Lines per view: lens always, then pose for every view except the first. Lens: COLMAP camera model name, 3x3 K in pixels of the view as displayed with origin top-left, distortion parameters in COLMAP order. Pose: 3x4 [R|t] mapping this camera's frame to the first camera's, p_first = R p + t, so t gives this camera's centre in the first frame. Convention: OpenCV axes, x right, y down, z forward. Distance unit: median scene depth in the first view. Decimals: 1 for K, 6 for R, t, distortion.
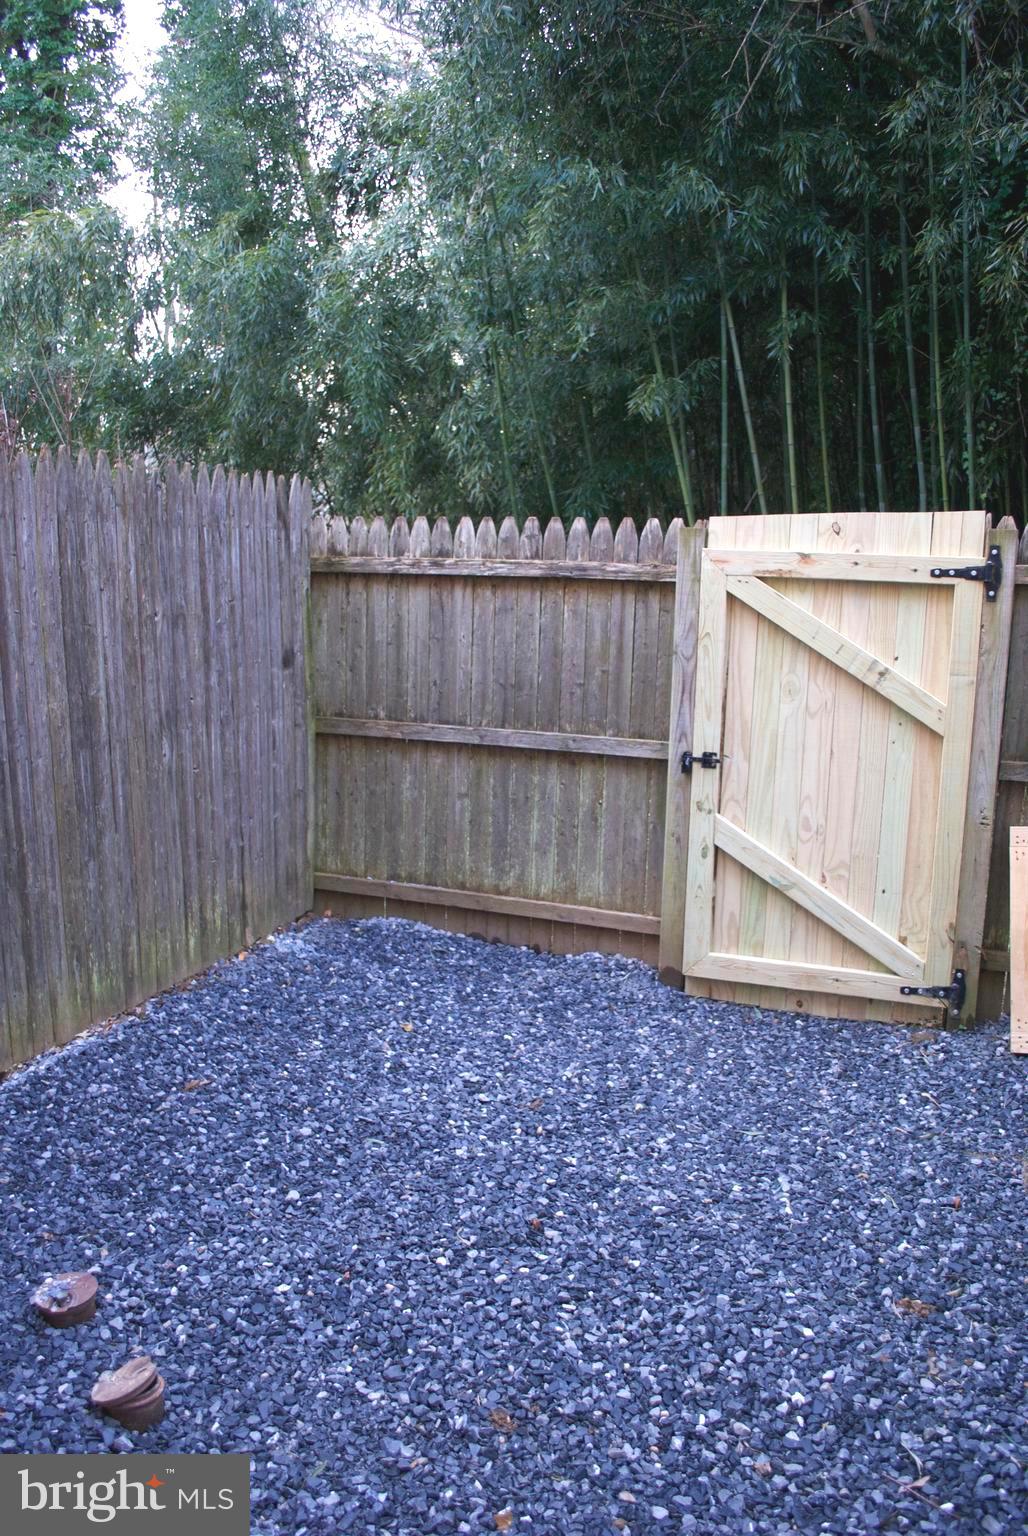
lens RADIAL K [[1221.1, 0, 523.2], [0, 1221.1, 764.2], [0, 0, 1]] dist [-0.079322, 0.009448]
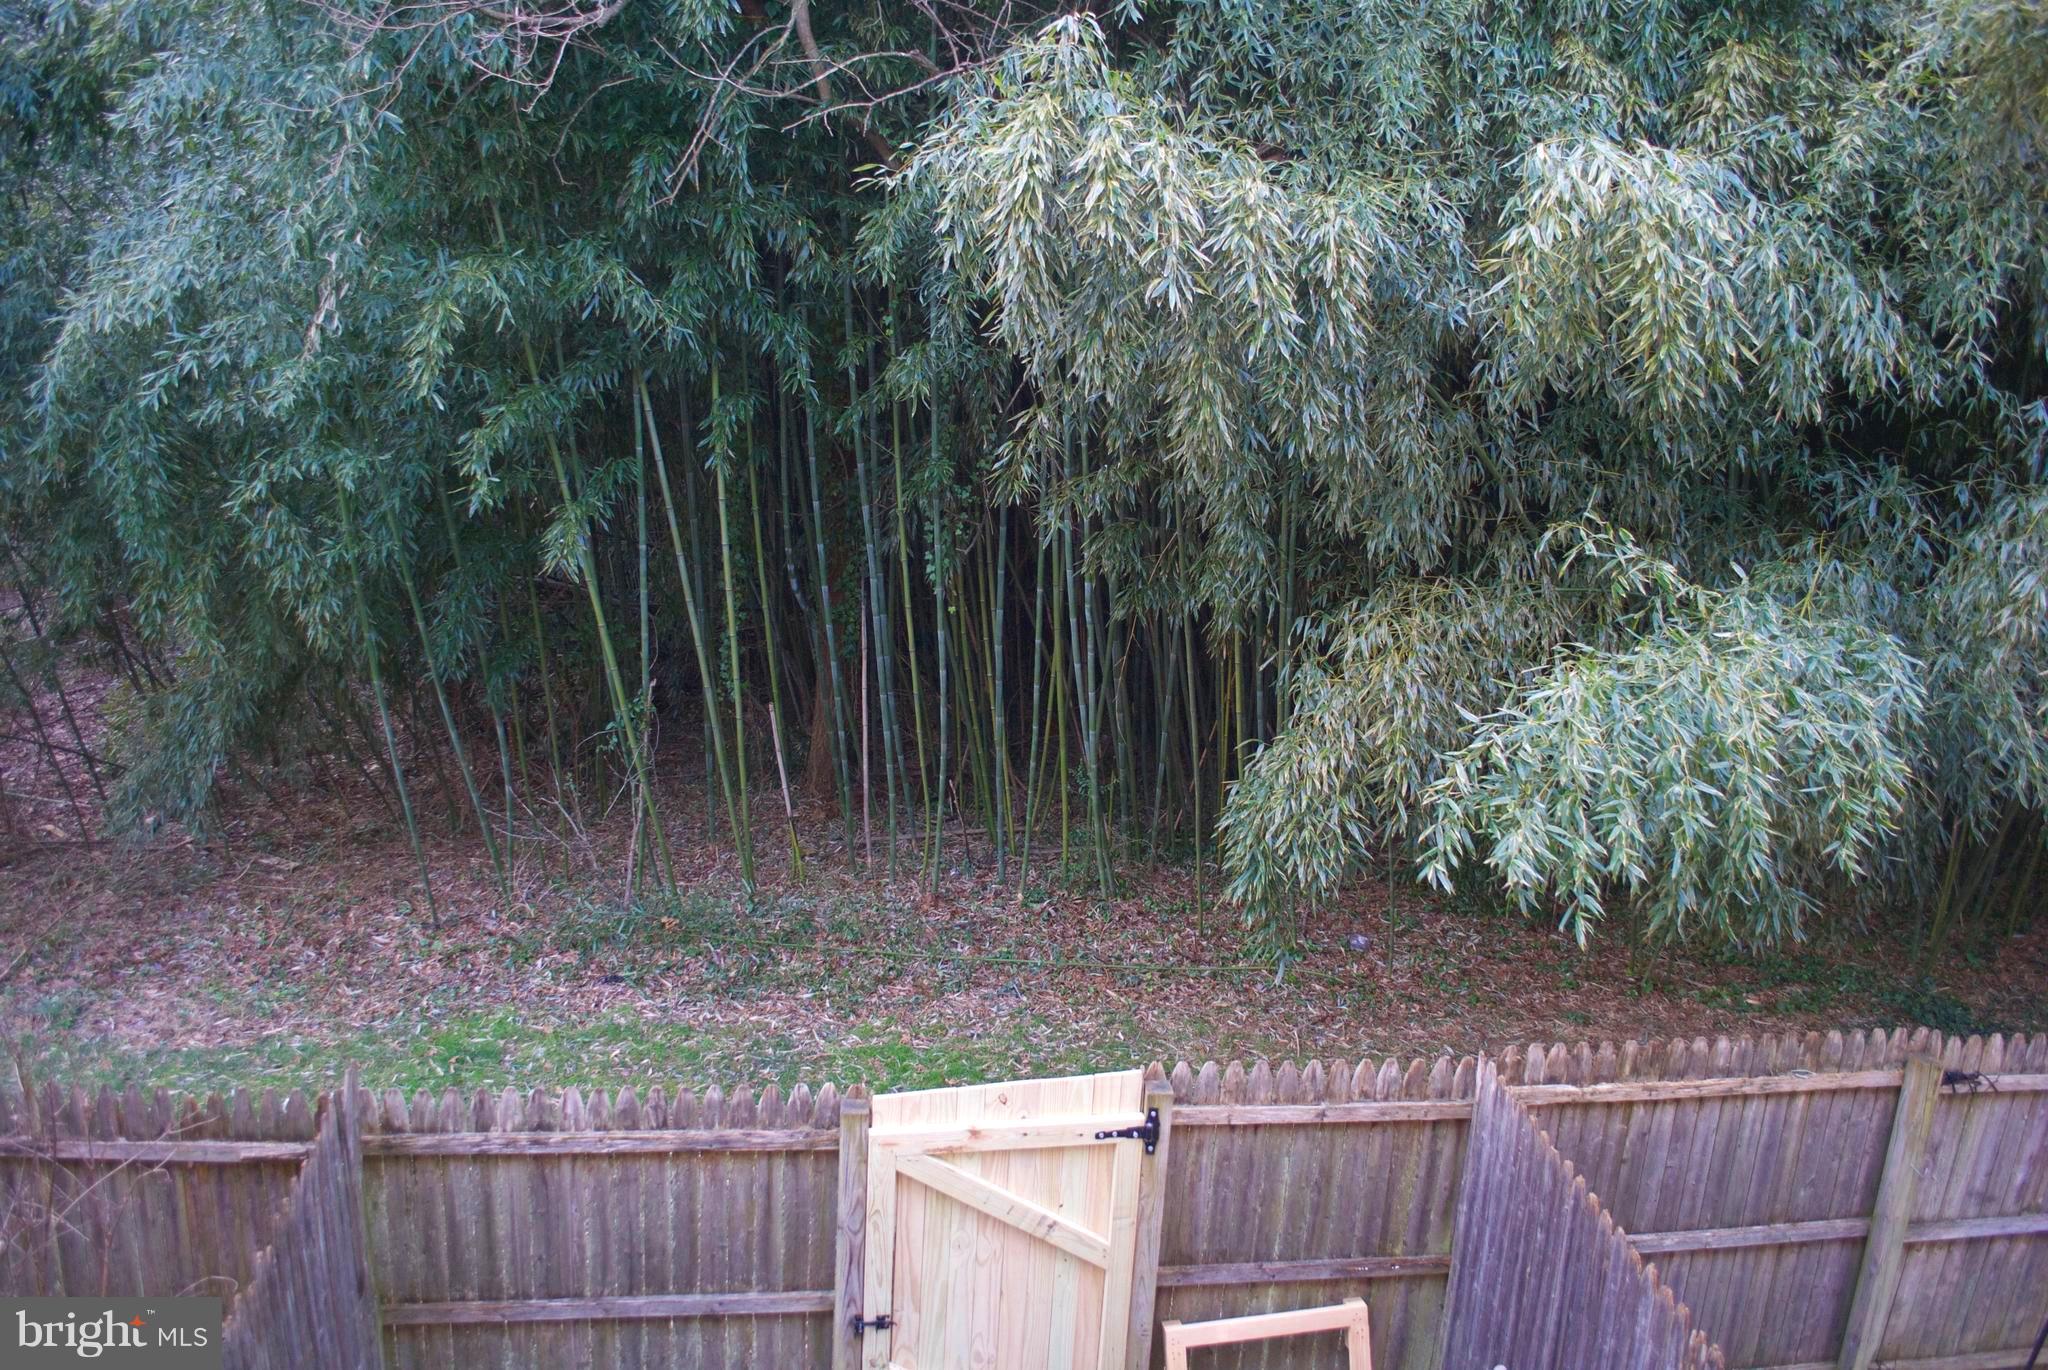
lens RADIAL K [[1628.2, 0, 1029.4], [0, 1628.2, 690.8], [0, 0, 1]] dist [-0.079322, 0.009448]
pose [[0.867635, -0.110964, 0.484661, -0.296483], [0.051661, 0.989621, 0.134093, -0.639953], [-0.494510, -0.091306, 0.864363, -0.107809]]
